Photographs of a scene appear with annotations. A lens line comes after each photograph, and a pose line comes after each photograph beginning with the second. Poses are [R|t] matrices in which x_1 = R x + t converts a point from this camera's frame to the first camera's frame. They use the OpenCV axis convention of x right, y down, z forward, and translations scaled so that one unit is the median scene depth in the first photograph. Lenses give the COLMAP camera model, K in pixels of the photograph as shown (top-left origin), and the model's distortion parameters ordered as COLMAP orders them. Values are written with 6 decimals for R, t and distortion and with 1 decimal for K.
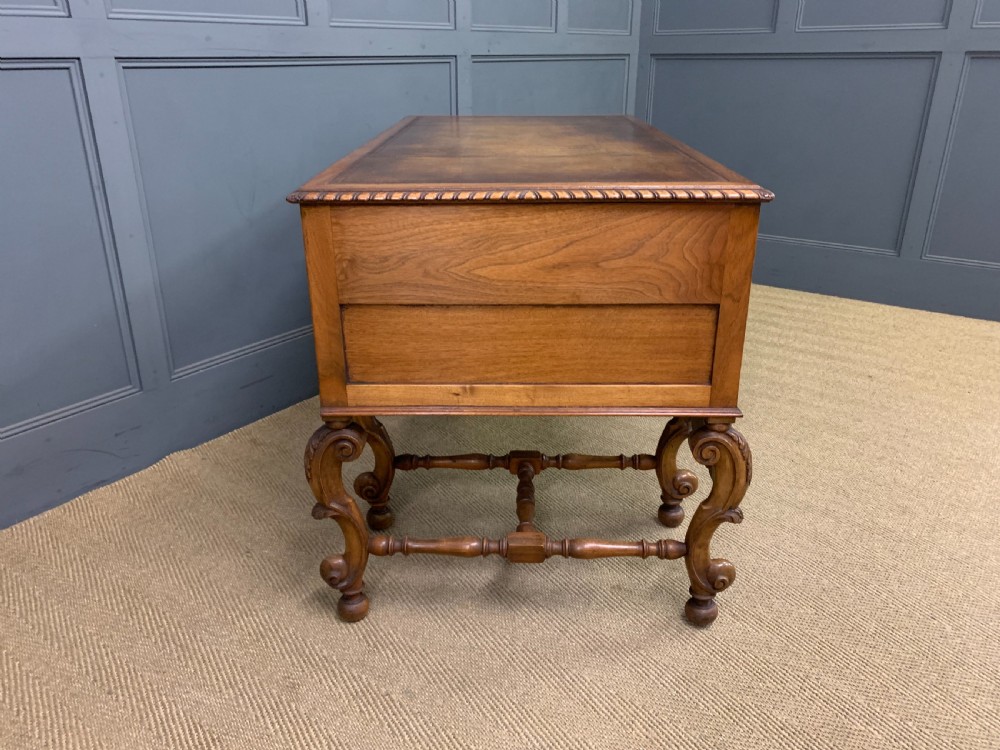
lens RADIAL K [[763.9, 0, 502.5], [0, 763.9, 368.4], [0, 0, 1]] dist [0.016482, -0.005745]
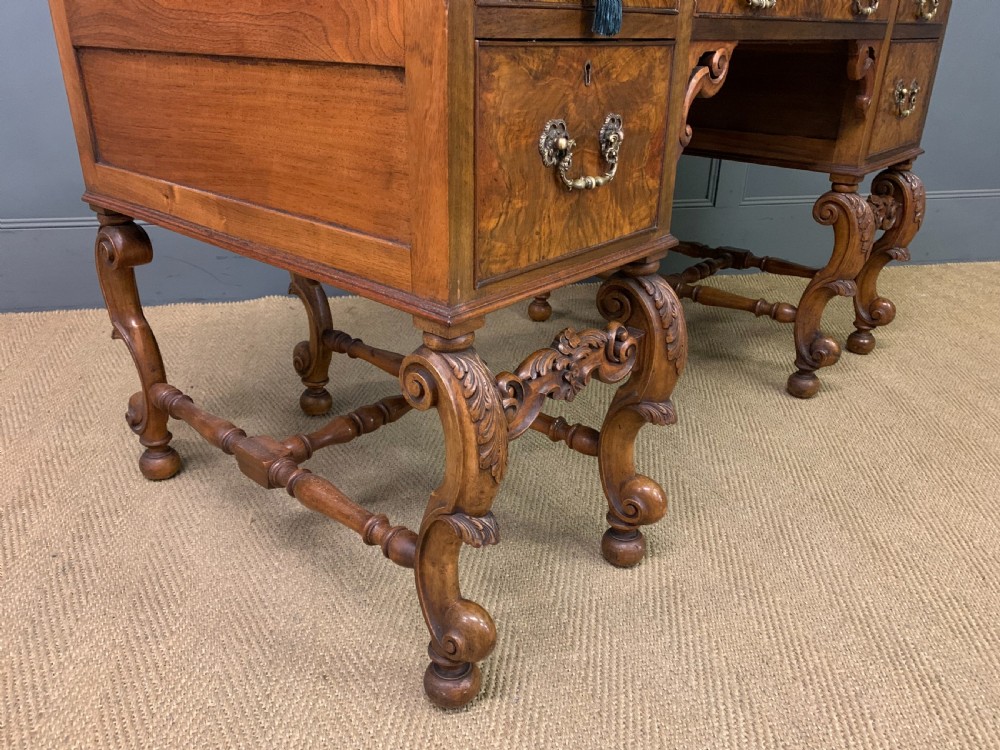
lens RADIAL K [[768.1, 0, 504.6], [0, 768.1, 377.4], [0, 0, 1]] dist [0.007642, 0.004175]
pose [[0.758693, 0.283492, -0.586530, 0.477148], [-0.267615, 0.956500, 0.116145, 0.021074], [0.593942, 0.068845, 0.801557, 0.470977]]
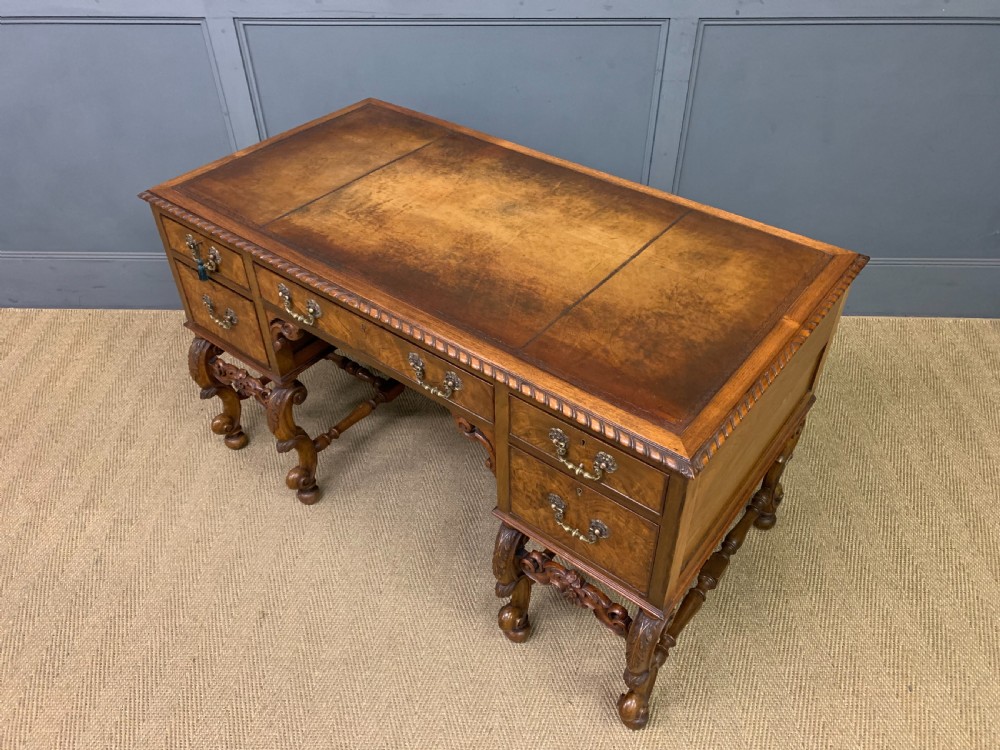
lens RADIAL K [[765.1, 0, 503.3], [0, 765.1, 371.8], [0, 0, 1]] dist [0.015911, -0.008814]
pose [[0.574536, 0.532552, -0.621527, 0.812740], [-0.309013, 0.844306, 0.437789, -0.596788], [0.757904, -0.059465, 0.649650, 0.491485]]
